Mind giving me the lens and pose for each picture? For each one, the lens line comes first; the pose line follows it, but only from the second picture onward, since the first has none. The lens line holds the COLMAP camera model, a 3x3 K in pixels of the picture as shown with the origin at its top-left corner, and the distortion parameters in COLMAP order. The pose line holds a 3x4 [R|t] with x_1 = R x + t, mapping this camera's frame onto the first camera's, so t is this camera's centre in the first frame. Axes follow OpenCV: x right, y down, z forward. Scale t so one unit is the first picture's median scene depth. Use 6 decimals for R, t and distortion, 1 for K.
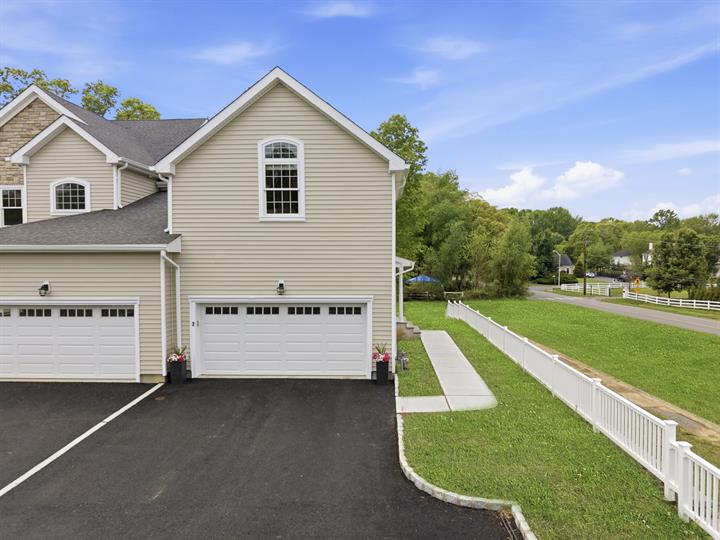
lens RADIAL K [[477.0, 0, 360.0], [0, 477.0, 270.0], [0, 0, 1]] dist [0.038632, -0.039337]
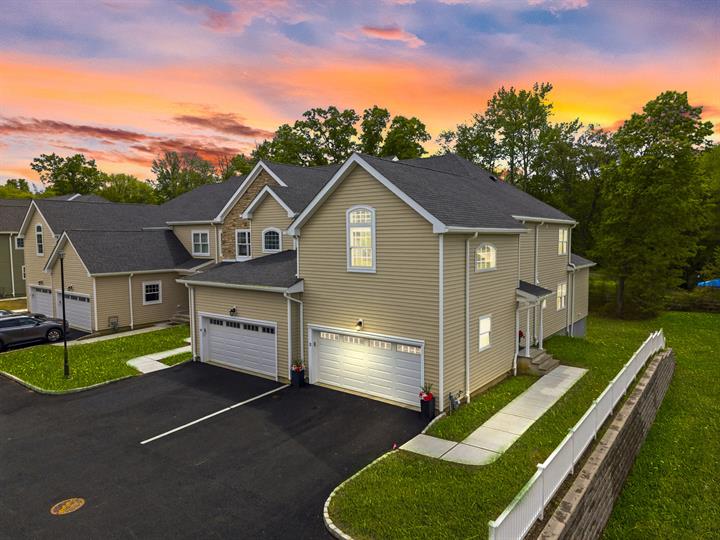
lens RADIAL K [[477.0, 0, 360.0], [0, 477.0, 270.0], [0, 0, 1]] dist [0.038632, -0.039337]
pose [[0.817583, 0.036245, -0.574669, 0.542419], [-0.013400, 0.998944, 0.043940, -0.161661], [0.575655, -0.028224, 0.817205, -0.021655]]
